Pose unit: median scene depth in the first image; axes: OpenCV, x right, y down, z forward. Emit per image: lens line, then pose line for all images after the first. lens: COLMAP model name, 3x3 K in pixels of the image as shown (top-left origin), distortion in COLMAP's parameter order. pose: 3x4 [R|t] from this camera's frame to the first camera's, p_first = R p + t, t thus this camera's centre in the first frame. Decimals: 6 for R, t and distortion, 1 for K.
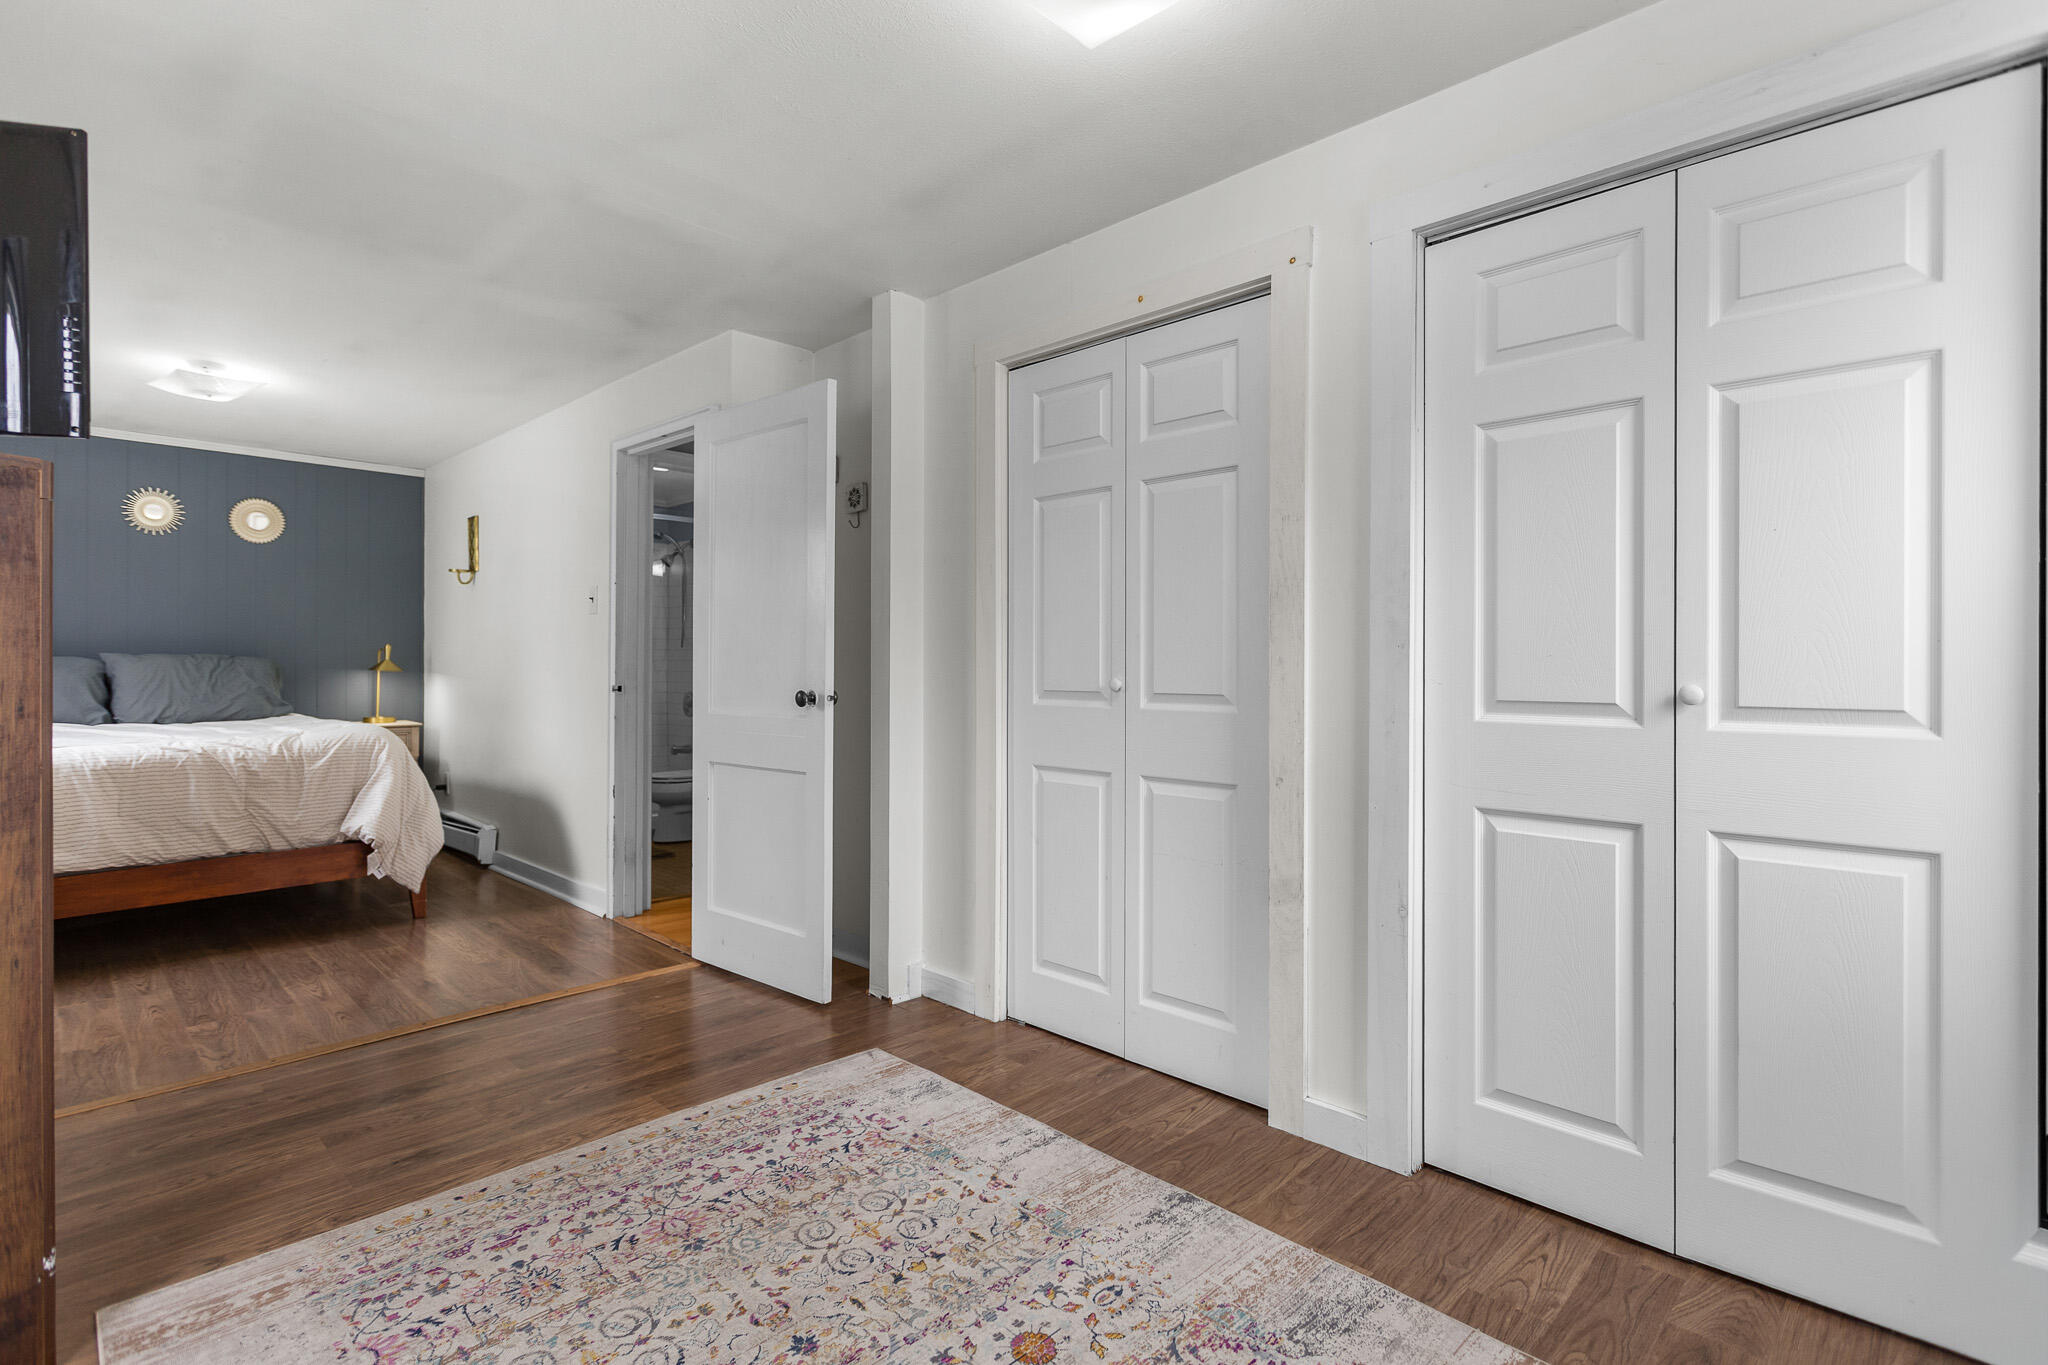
lens RADIAL K [[996.2, 0, 1028.7], [0, 996.2, 670.5], [0, 0, 1]] dist [-0.005707, 0.002186]
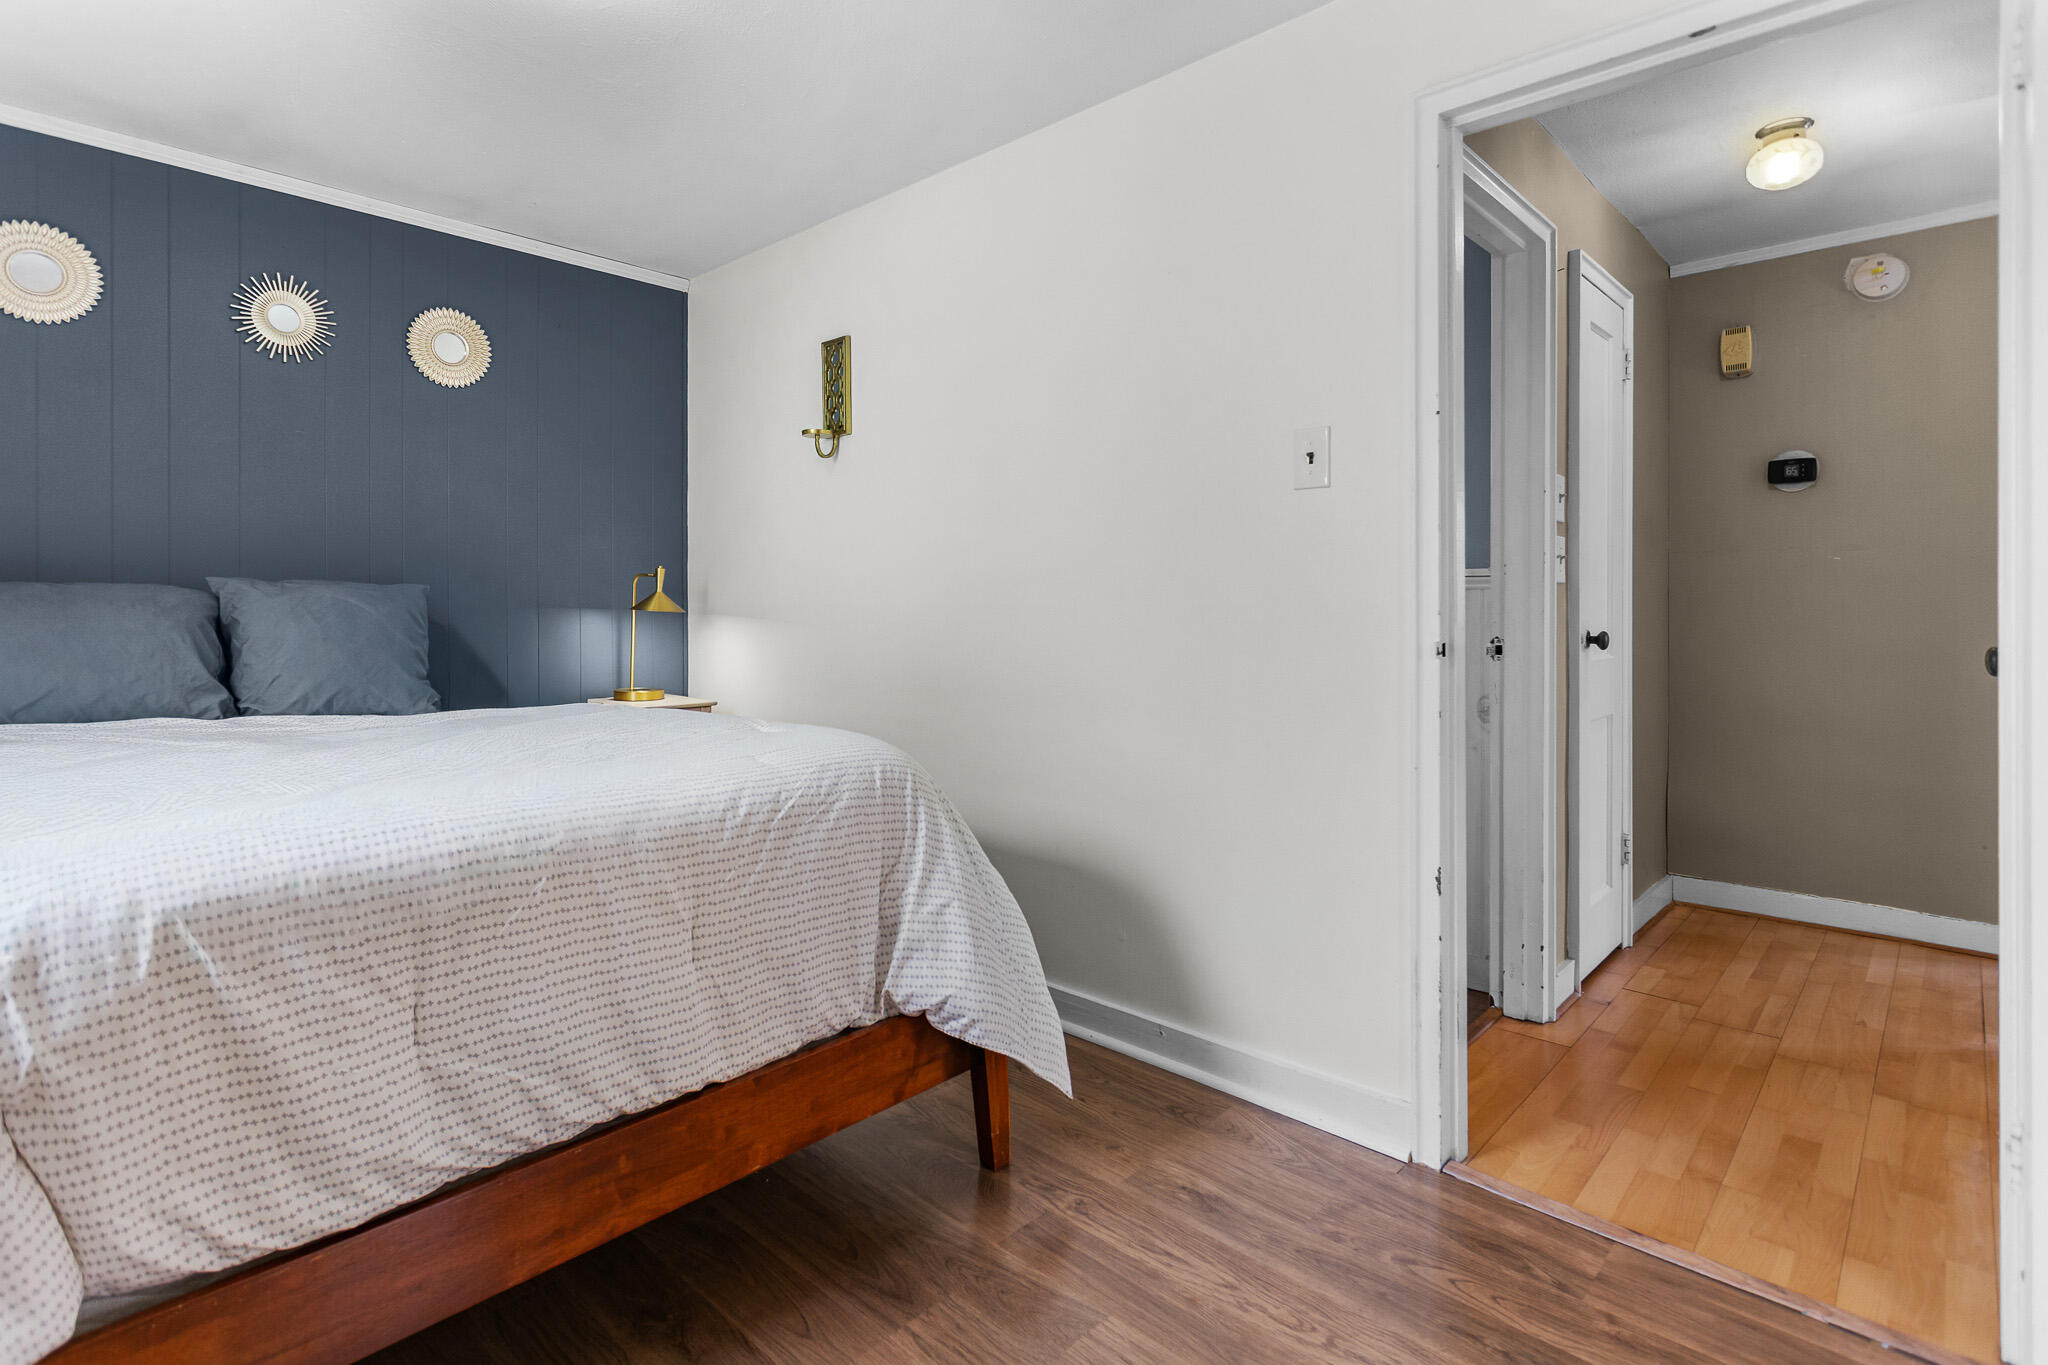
lens RADIAL K [[996.2, 0, 964.5], [0, 996.2, 614.7], [0, 0, 1]] dist [-0.005707, 0.002186]
pose [[0.999982, -0.001992, 0.005625, -2.222273], [0.001975, 0.999993, 0.003056, 0.003109], [-0.005631, -0.003045, 0.999980, 1.965632]]
